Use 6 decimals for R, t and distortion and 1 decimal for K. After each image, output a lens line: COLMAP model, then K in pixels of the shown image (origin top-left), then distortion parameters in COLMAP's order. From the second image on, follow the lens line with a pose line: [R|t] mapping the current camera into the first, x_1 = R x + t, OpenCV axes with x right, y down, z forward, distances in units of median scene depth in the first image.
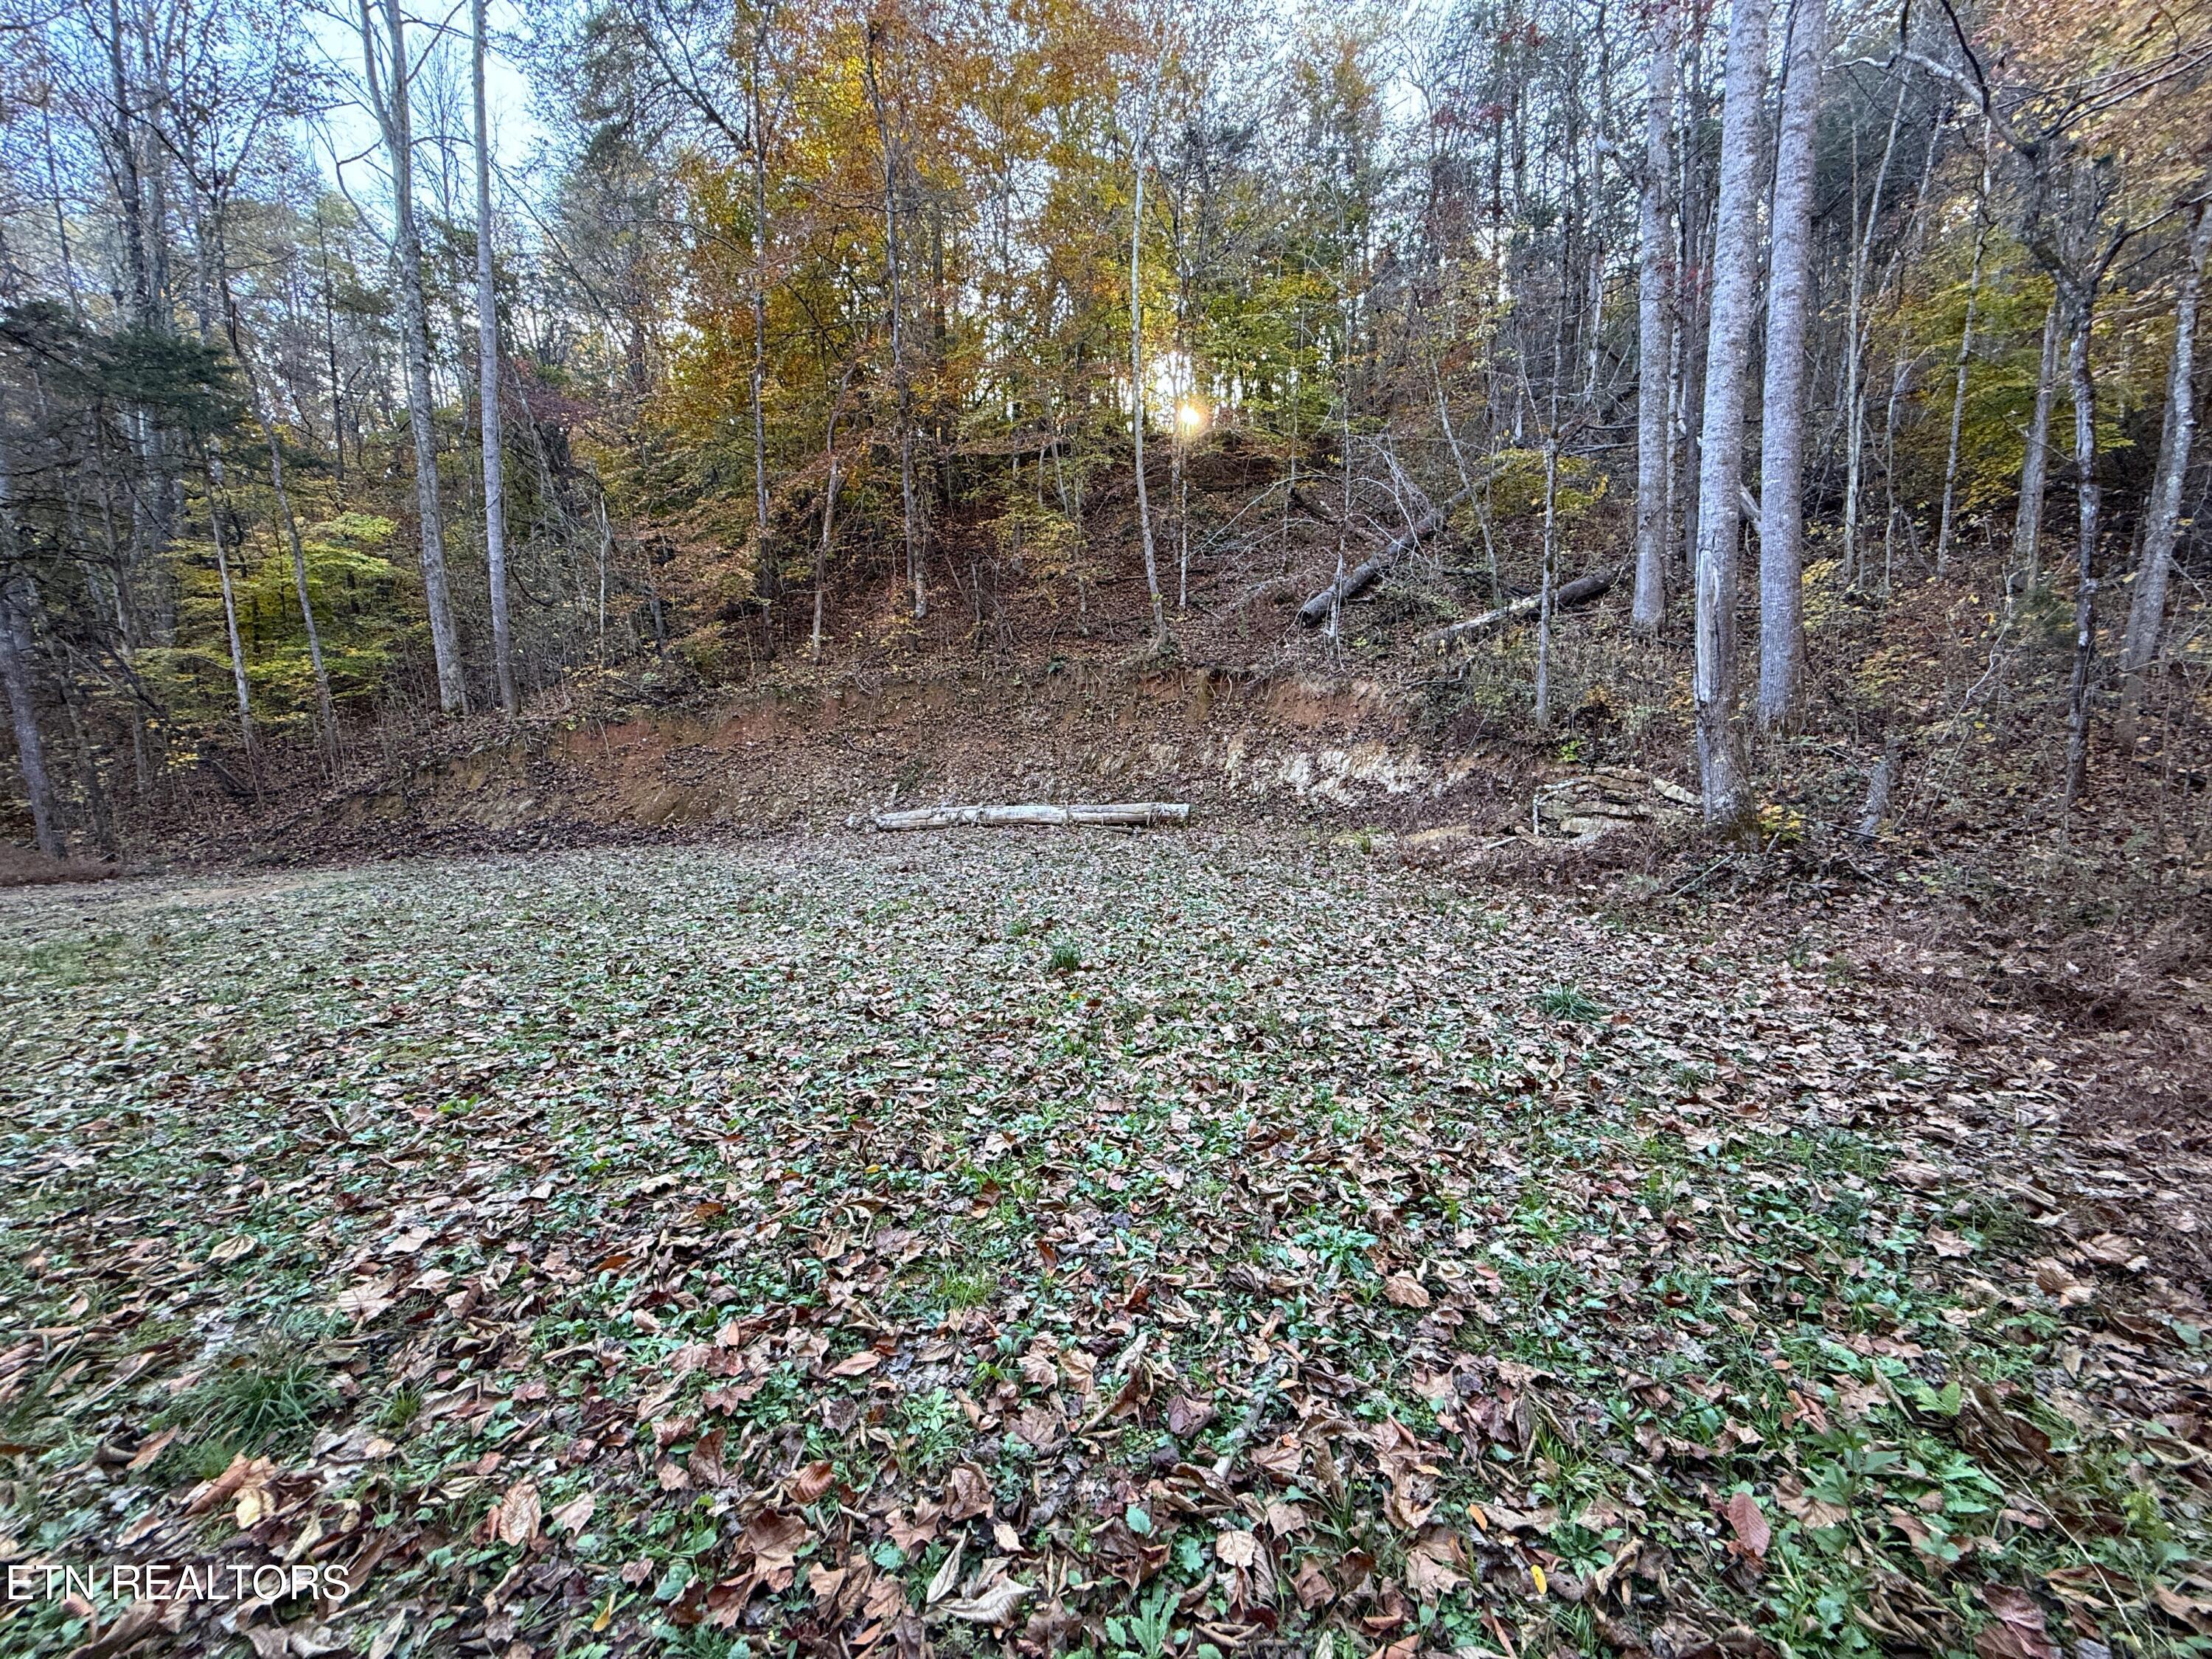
lens RADIAL K [[992.3, 0, 1106.0], [0, 992.3, 829.5], [0, 0, 1]] dist [0.003217, -0.000241]
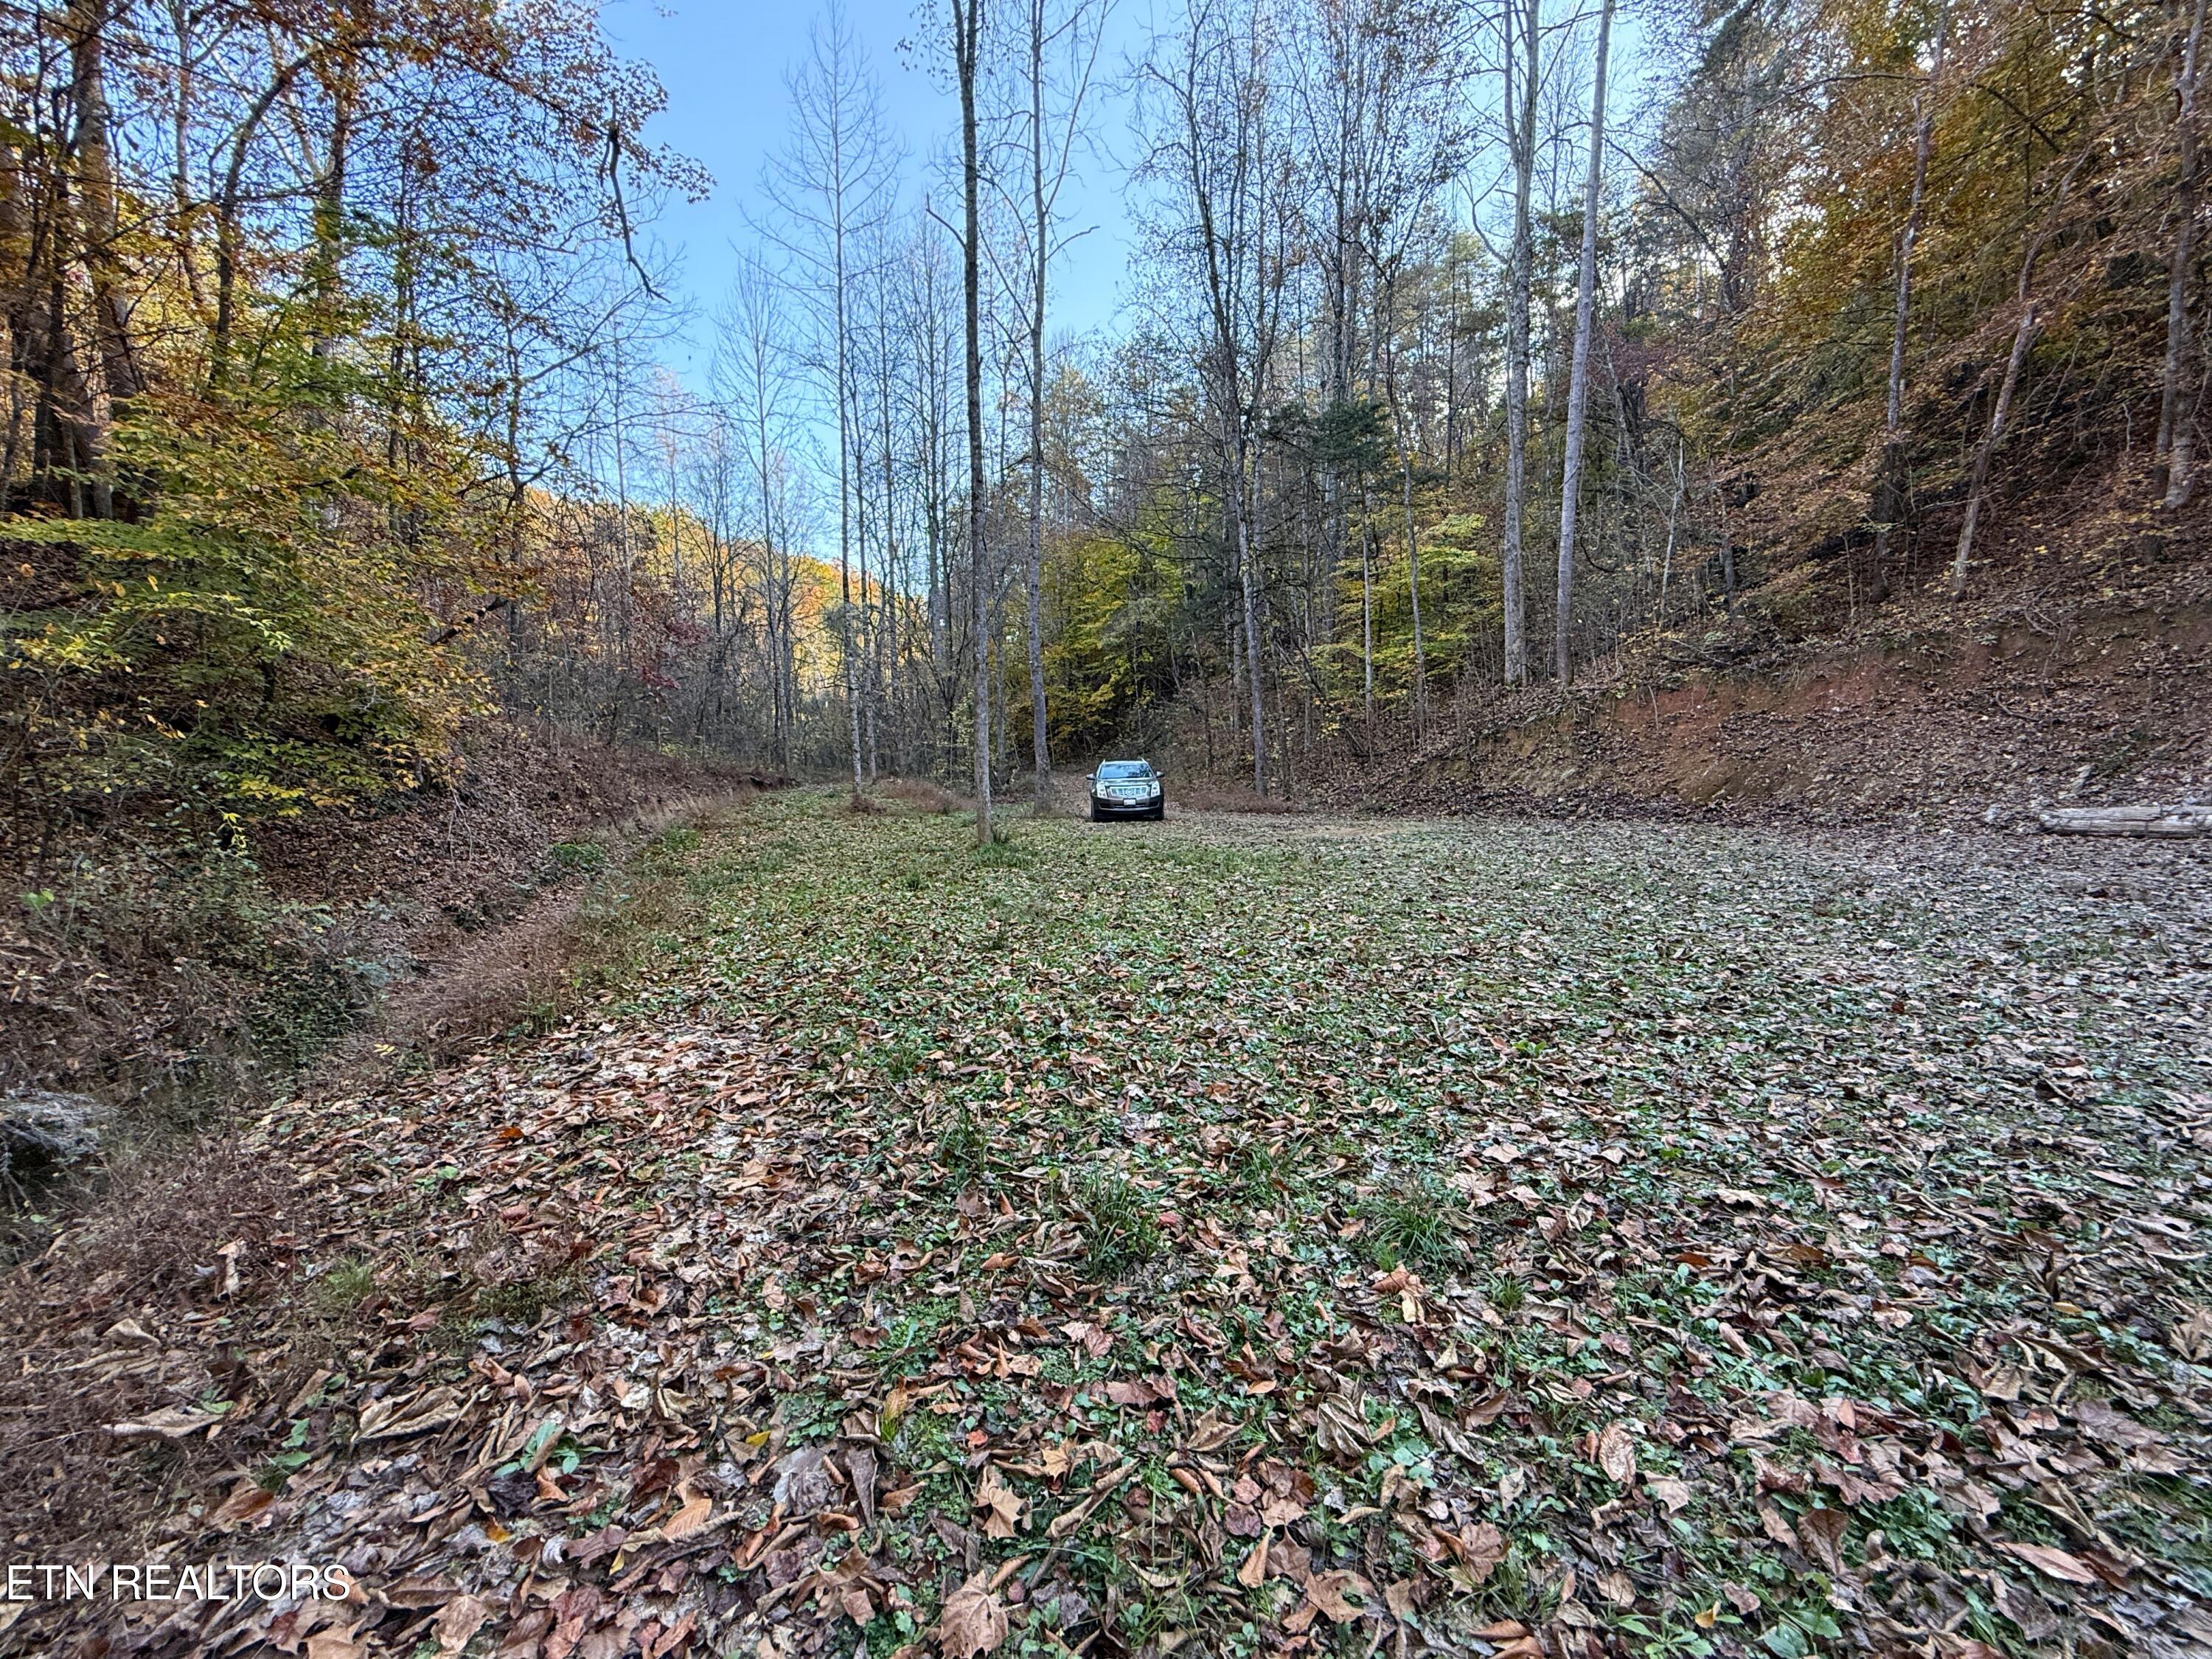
lens RADIAL K [[992.3, 0, 1106.0], [0, 992.3, 829.5], [0, 0, 1]] dist [0.003217, -0.000241]
pose [[0.447464, 0.093847, -0.889364, 0.082255], [-0.064845, 0.995266, 0.072396, -0.007310], [0.891948, 0.025276, 0.451431, 0.084787]]
